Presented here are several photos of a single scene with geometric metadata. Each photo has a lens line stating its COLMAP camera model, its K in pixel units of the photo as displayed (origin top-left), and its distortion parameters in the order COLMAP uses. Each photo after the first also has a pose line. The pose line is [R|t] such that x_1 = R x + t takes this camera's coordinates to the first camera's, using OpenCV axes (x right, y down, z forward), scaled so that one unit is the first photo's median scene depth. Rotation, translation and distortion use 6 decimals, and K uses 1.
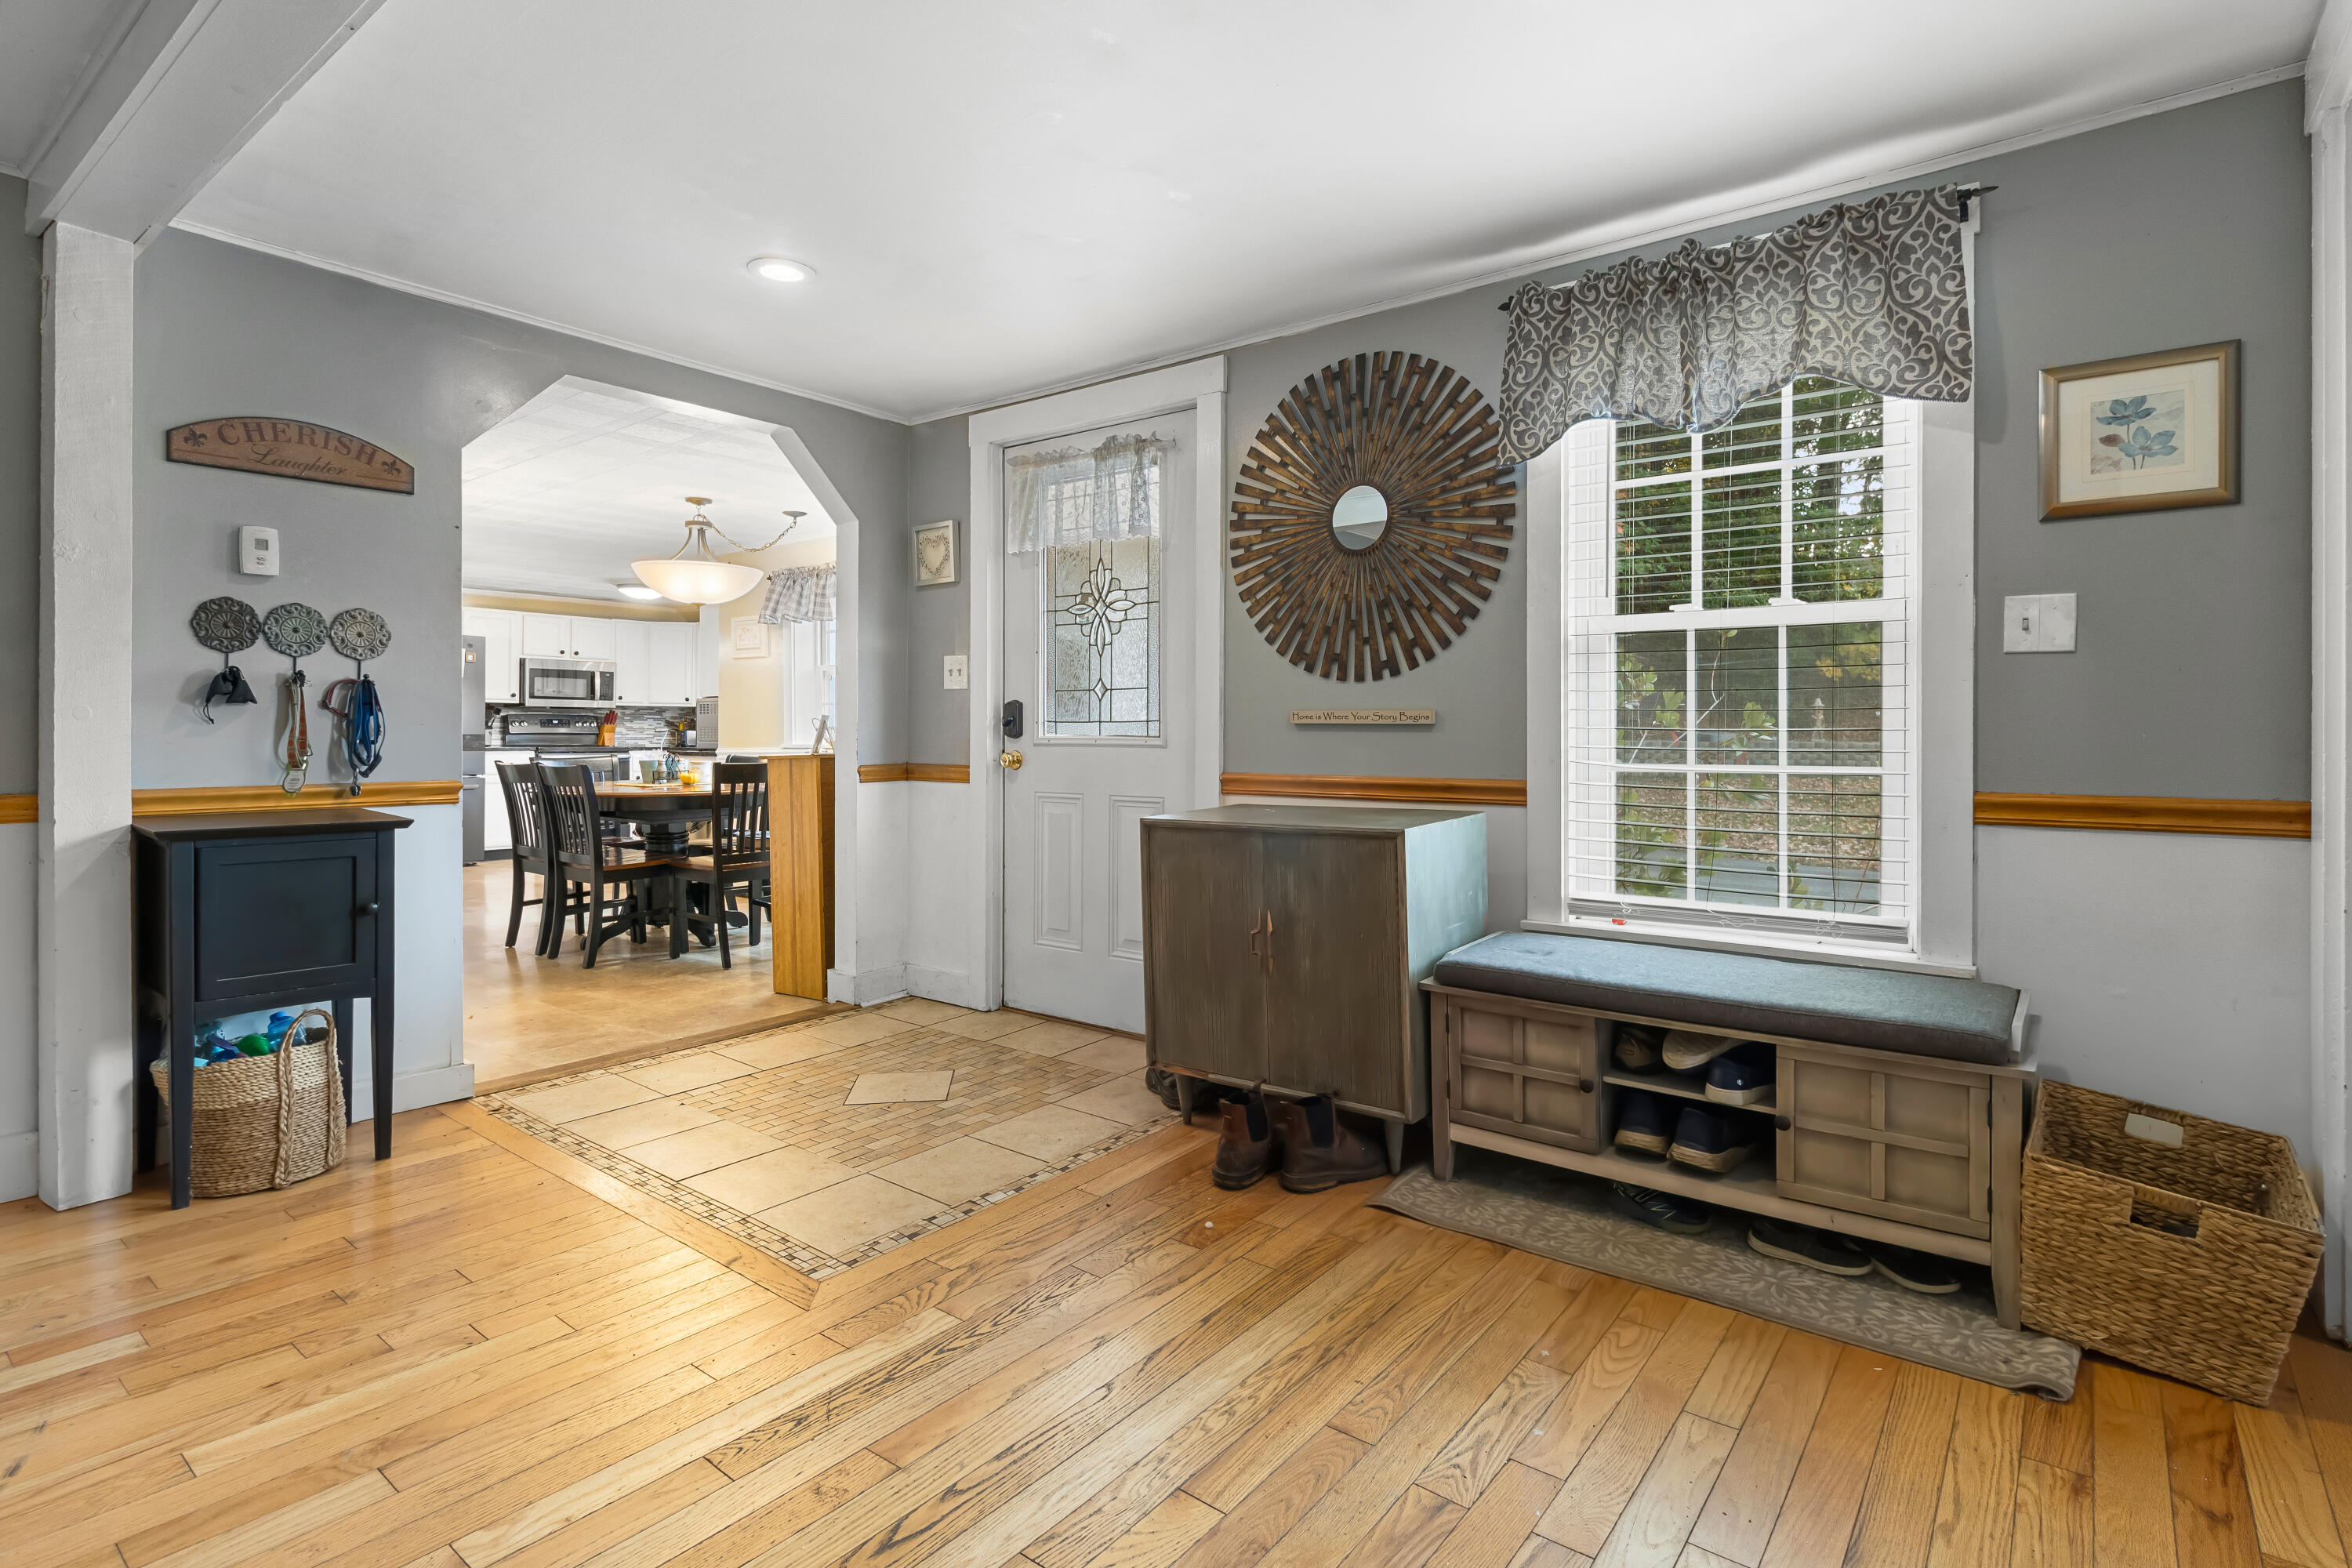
lens RADIAL K [[1162.6, 0, 1188.4], [0, 1162.6, 739.8], [0, 0, 1]] dist [0.006754, 0.001276]
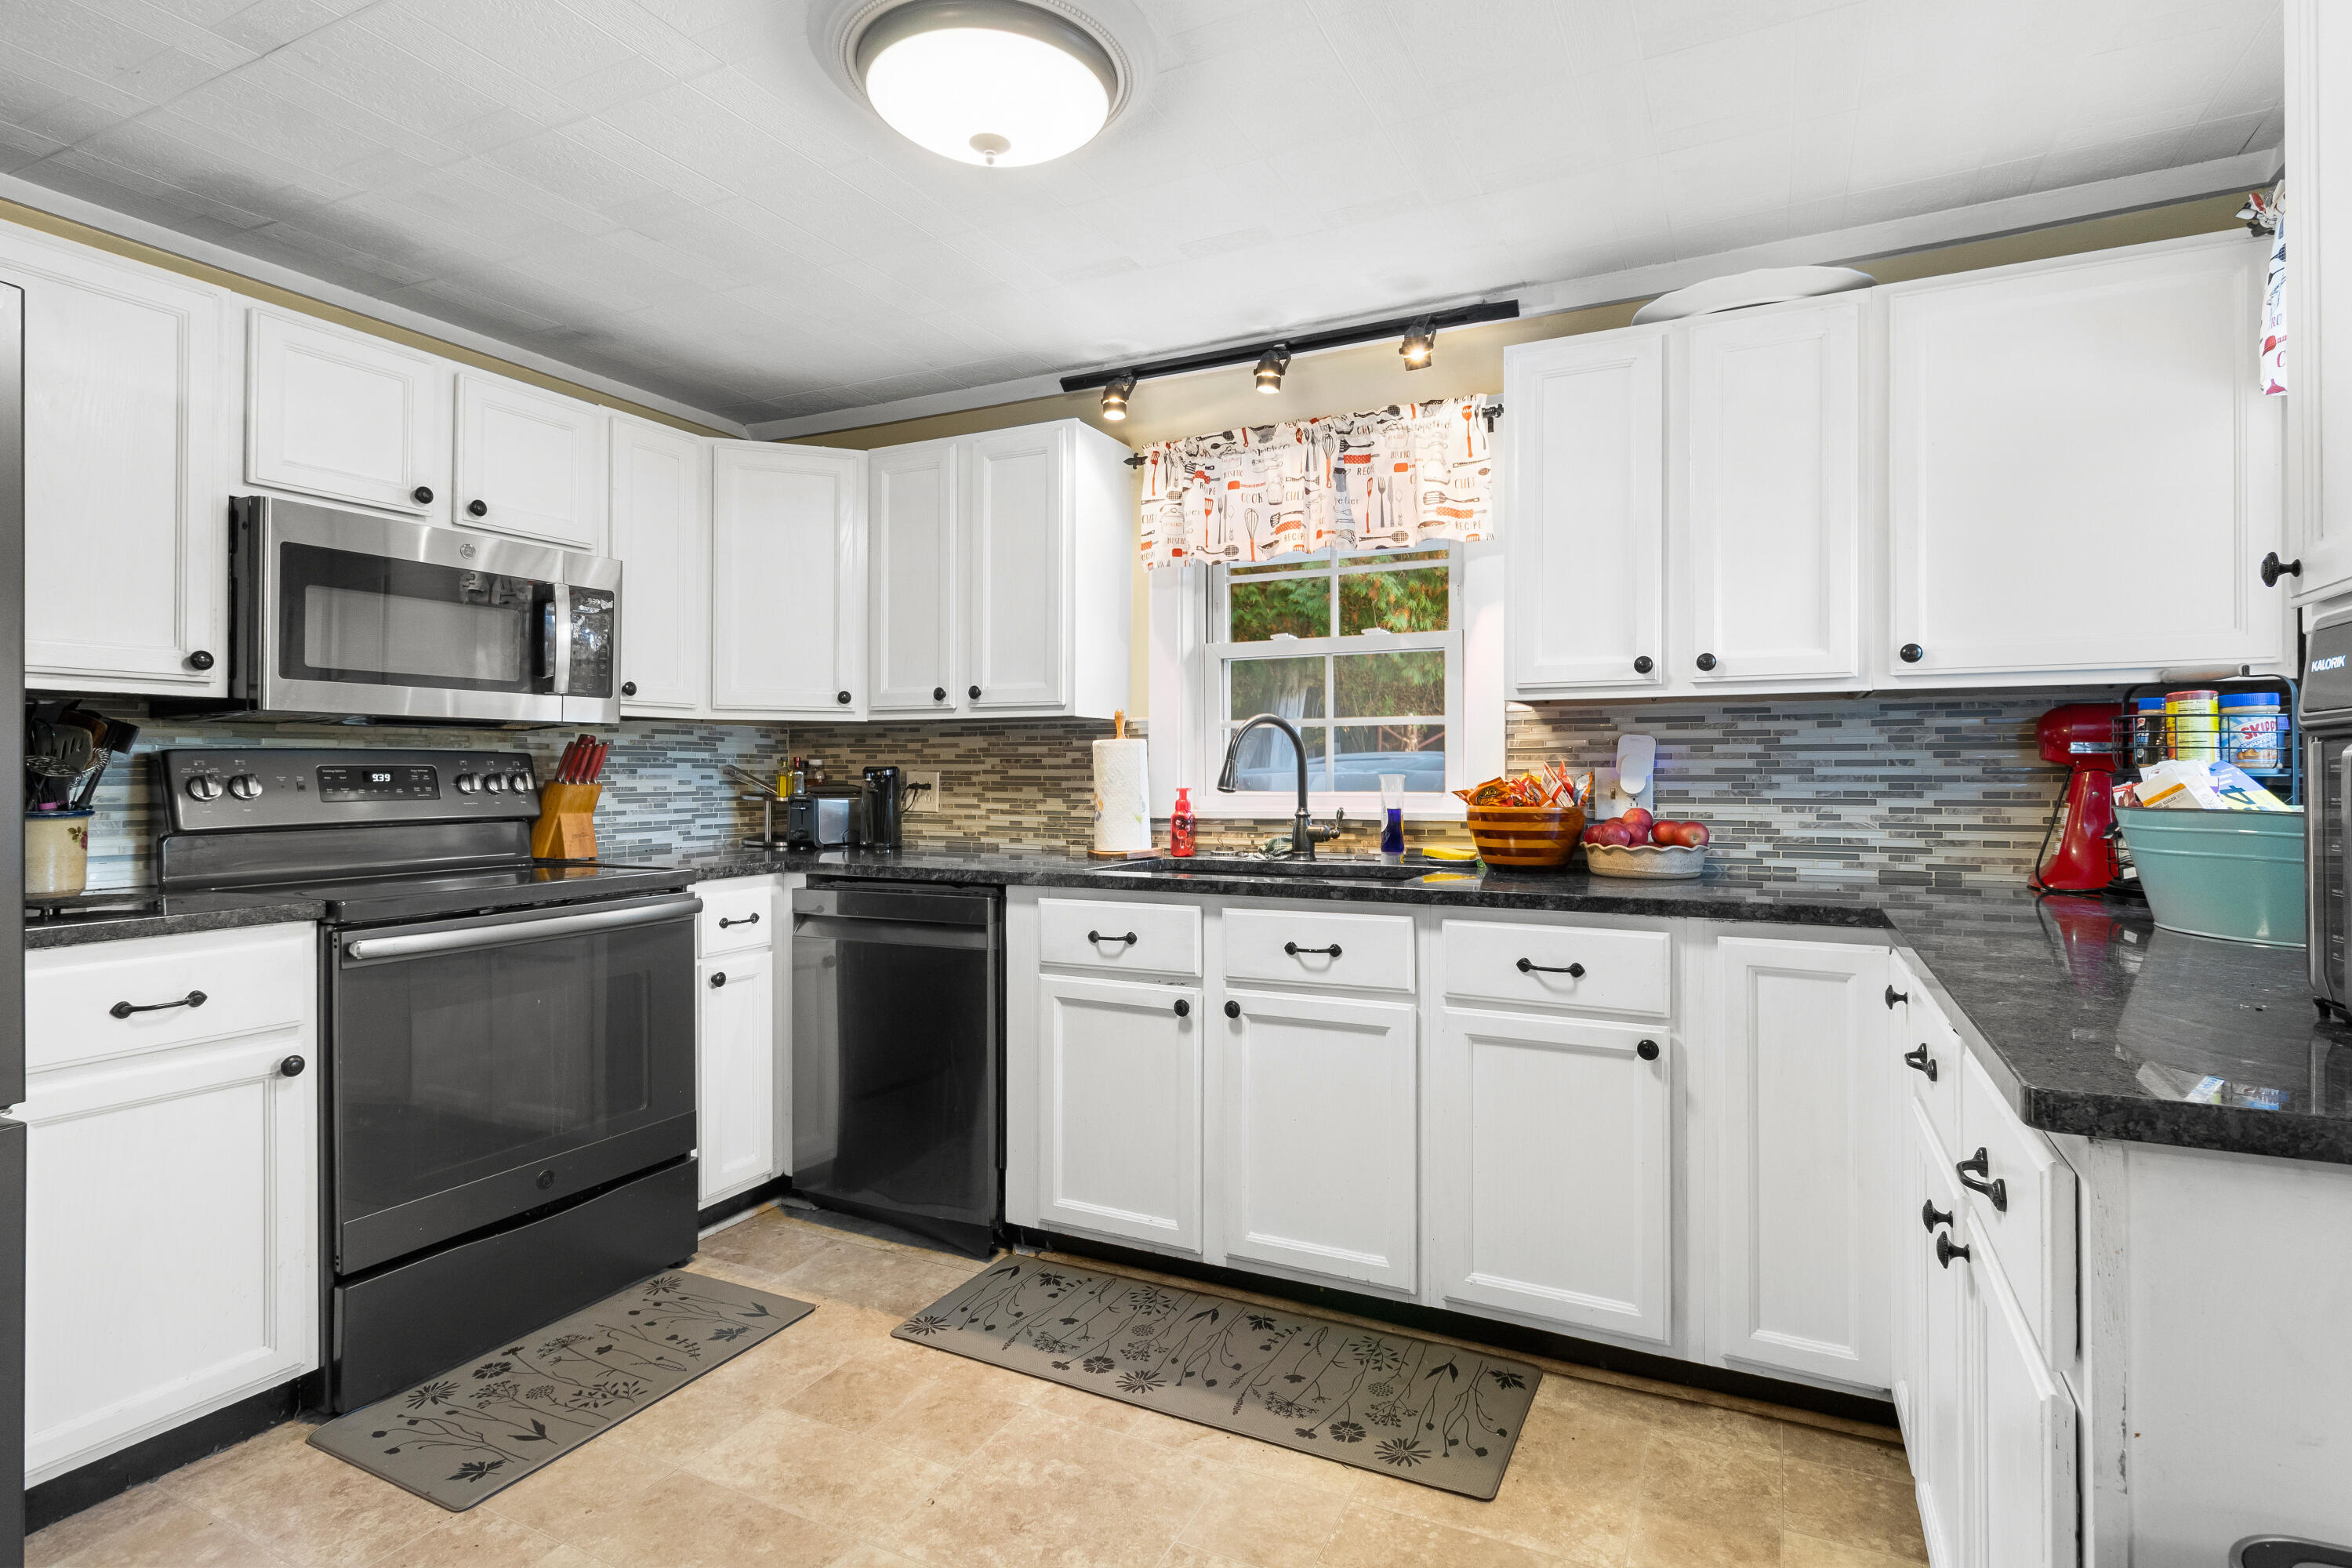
lens RADIAL K [[1162.6, 0, 1181.9], [0, 1162.6, 771.1], [0, 0, 1]] dist [0.006754, 0.001276]
pose [[0.982158, -0.007511, 0.187906, -0.434562], [0.008176, 0.999963, -0.002766, -0.015112], [-0.187878, 0.004253, 0.982183, 0.741707]]
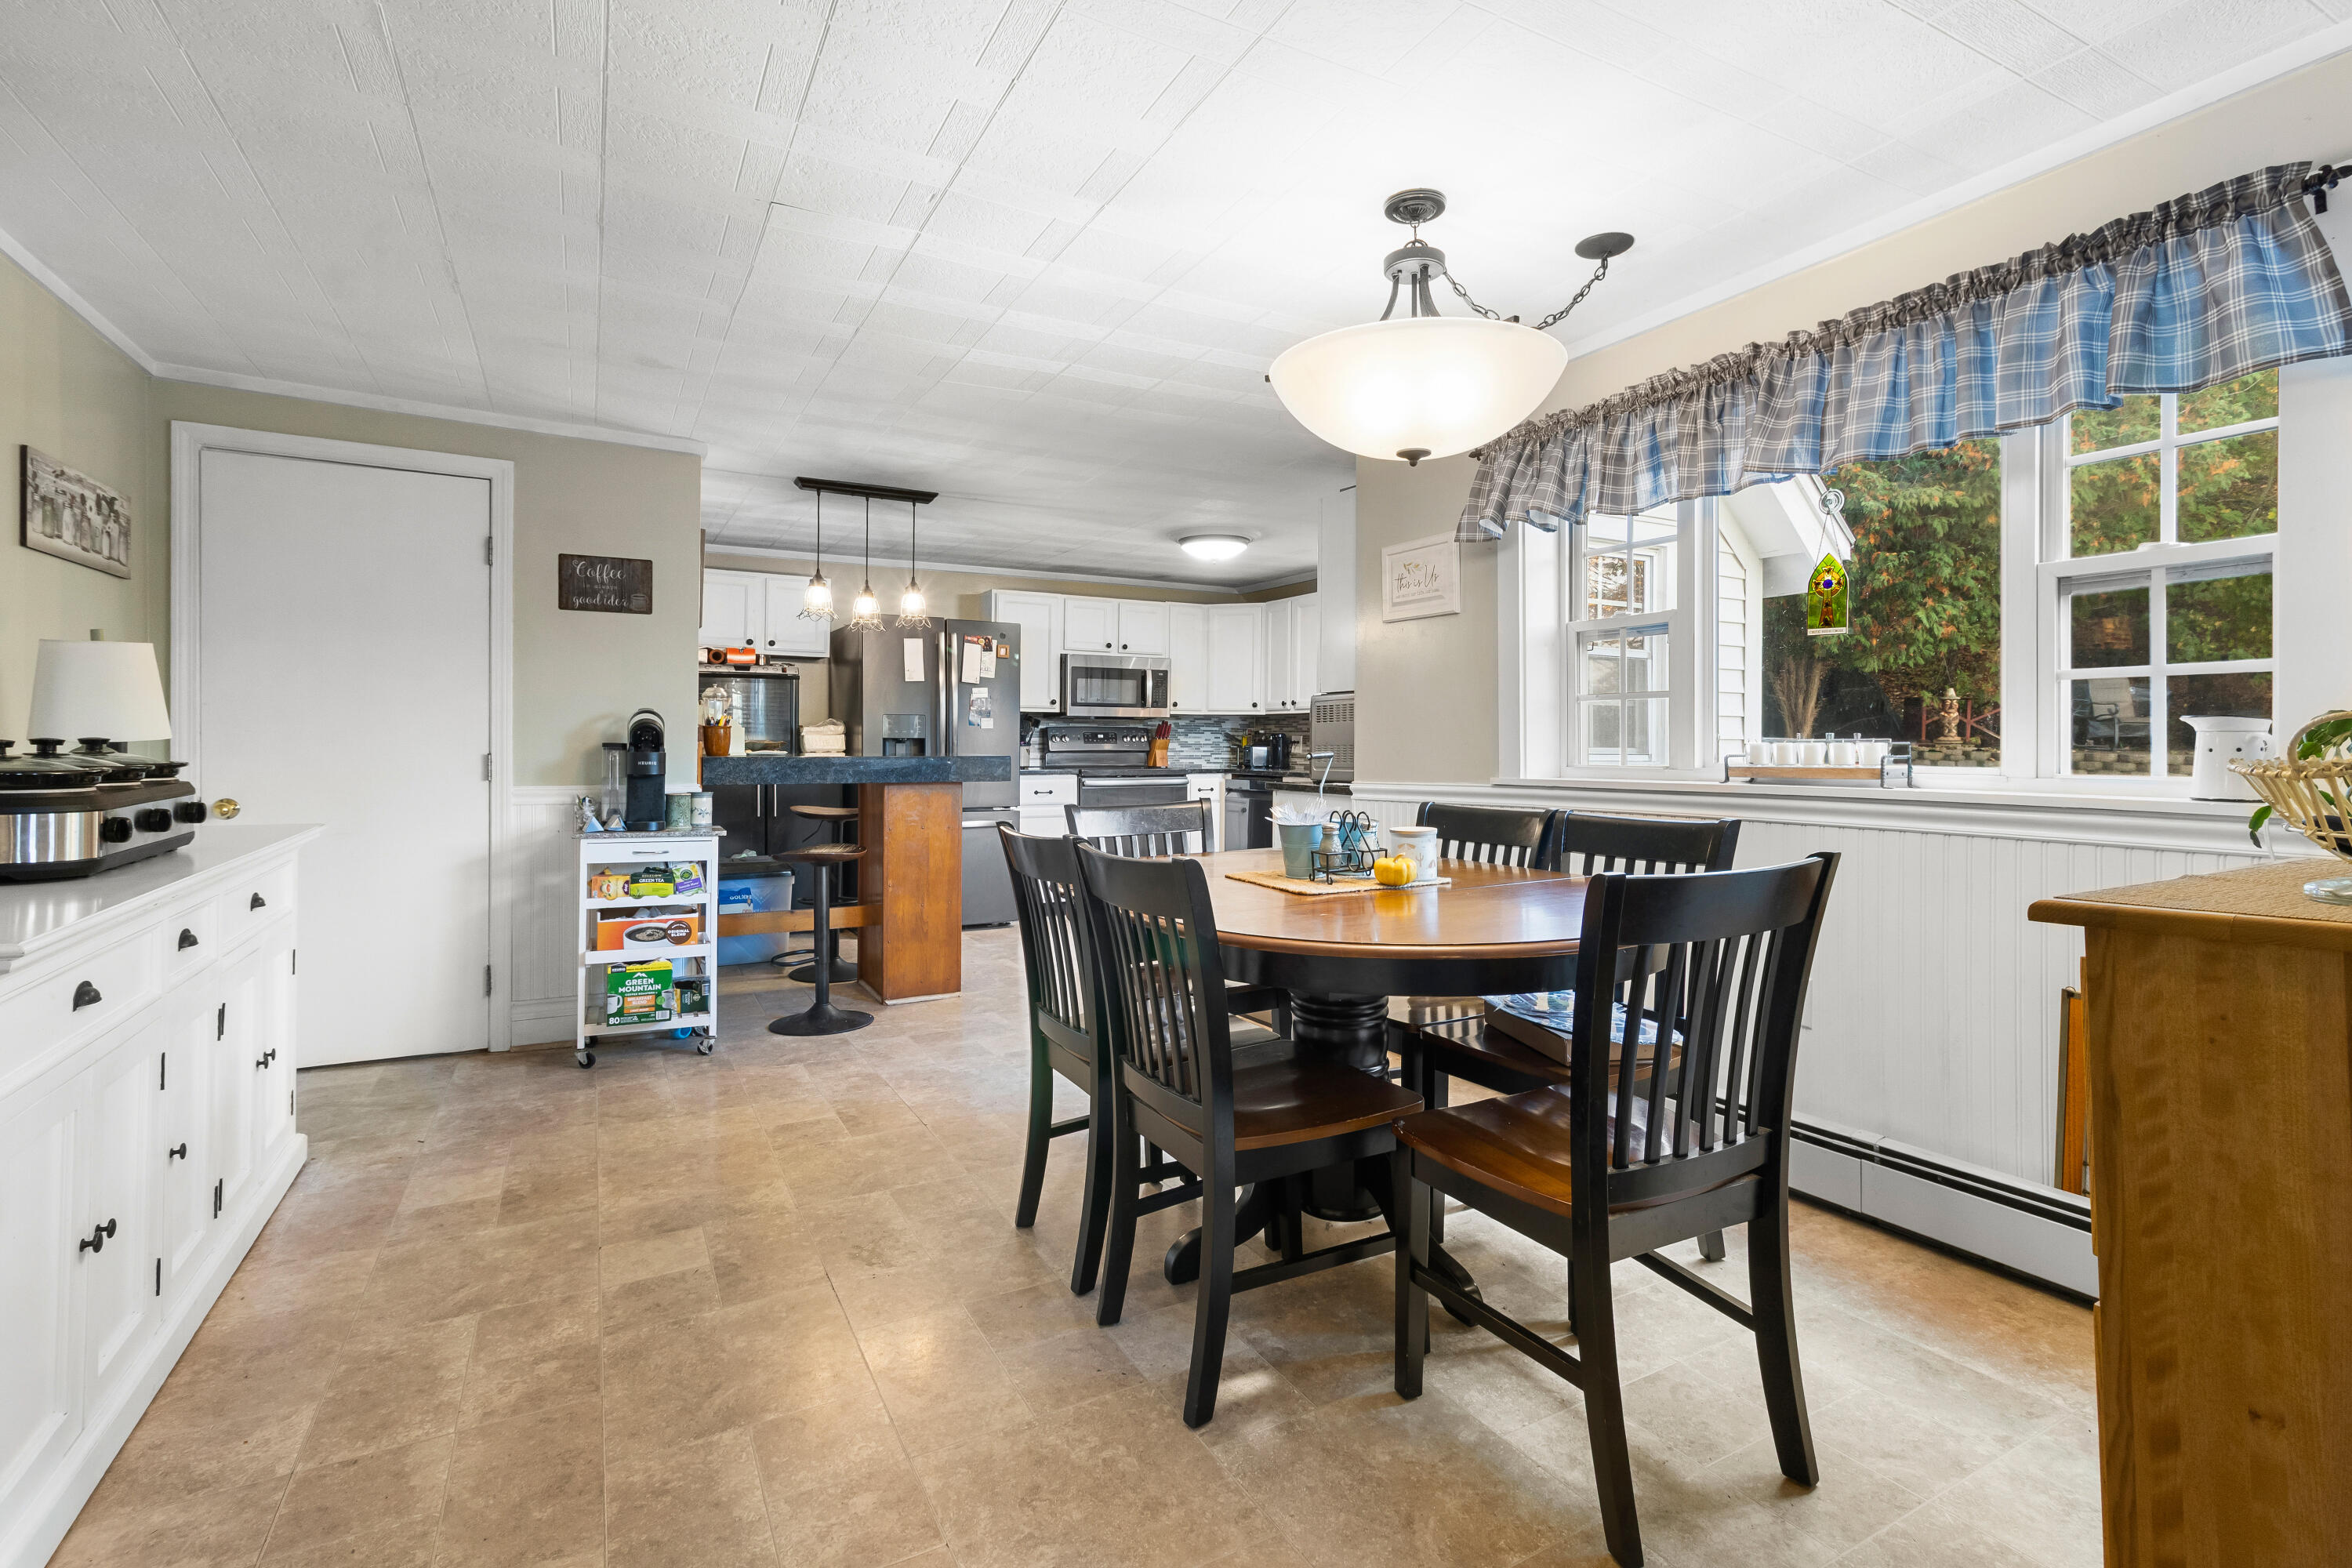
lens RADIAL K [[1094.1, 0, 1178.9], [0, 1094.1, 763.6], [0, 0, 1]] dist [-0.000471, -0.000009]
pose [[0.912574, 0.005480, -0.408875, -0.202988], [-0.000554, 0.999926, 0.012166, -0.006175], [0.408911, -0.010876, 0.912509, 0.365765]]
